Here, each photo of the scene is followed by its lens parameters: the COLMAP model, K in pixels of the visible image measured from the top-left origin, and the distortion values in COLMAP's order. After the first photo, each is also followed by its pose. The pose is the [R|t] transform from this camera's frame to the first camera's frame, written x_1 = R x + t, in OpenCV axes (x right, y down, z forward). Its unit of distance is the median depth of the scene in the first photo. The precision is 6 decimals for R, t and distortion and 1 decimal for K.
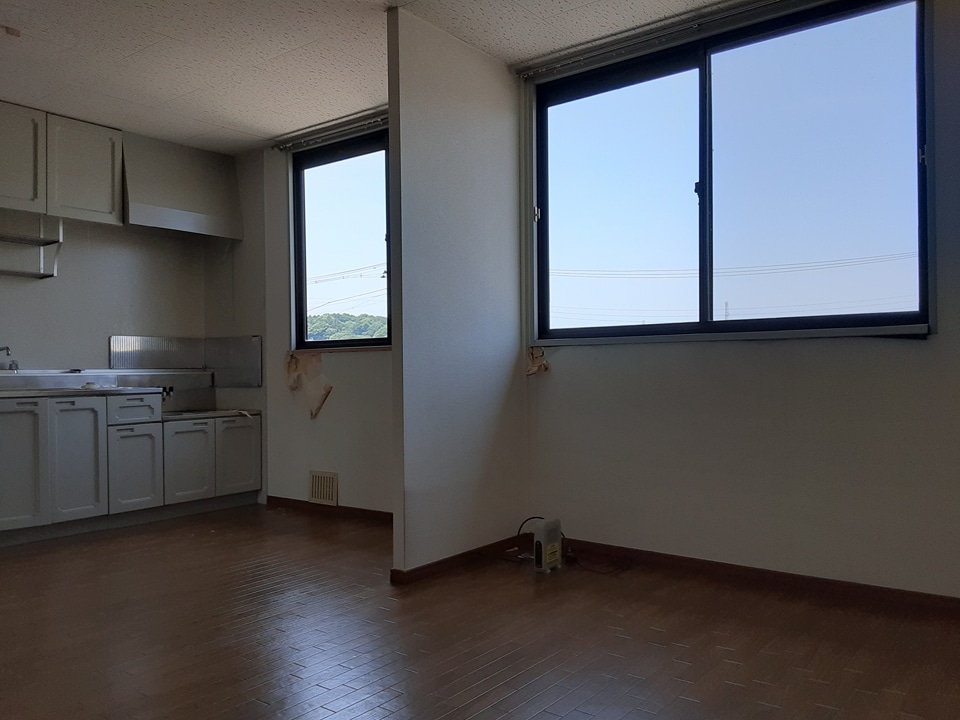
lens RADIAL K [[771.0, 0, 468.6], [0, 771.0, 364.1], [0, 0, 1]] dist [0.087271, -0.130166]
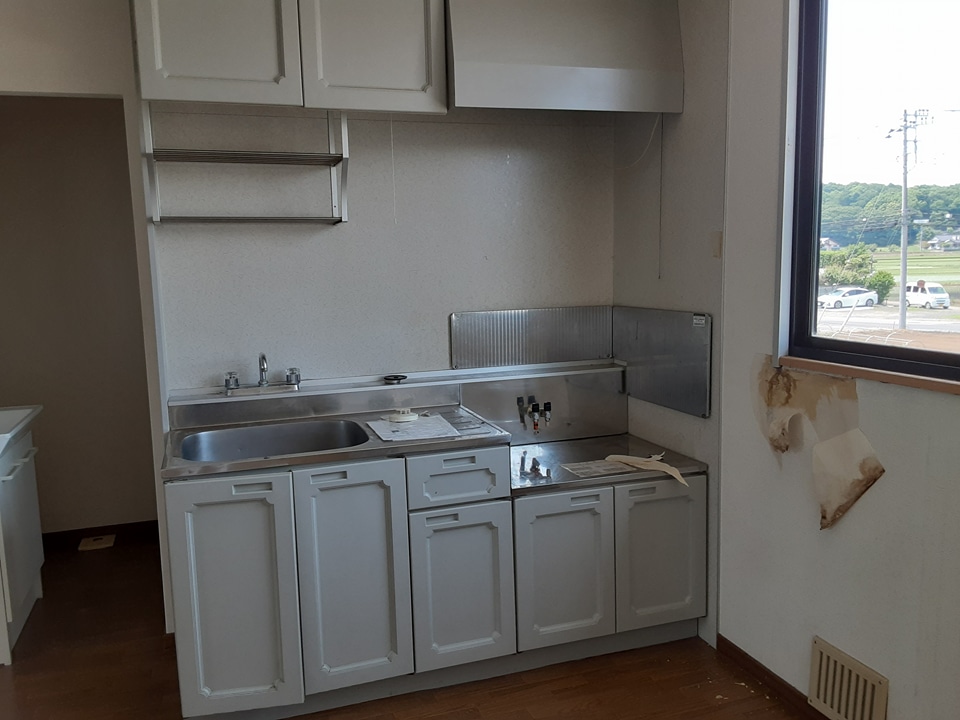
lens RADIAL K [[771.0, 0, 468.6], [0, 771.0, 364.1], [0, 0, 1]] dist [0.087271, -0.130166]
pose [[0.834701, 0.063933, -0.546979, -0.136310], [0.021888, 0.988602, 0.148952, -0.087252], [0.550268, -0.136302, 0.823788, 0.550152]]
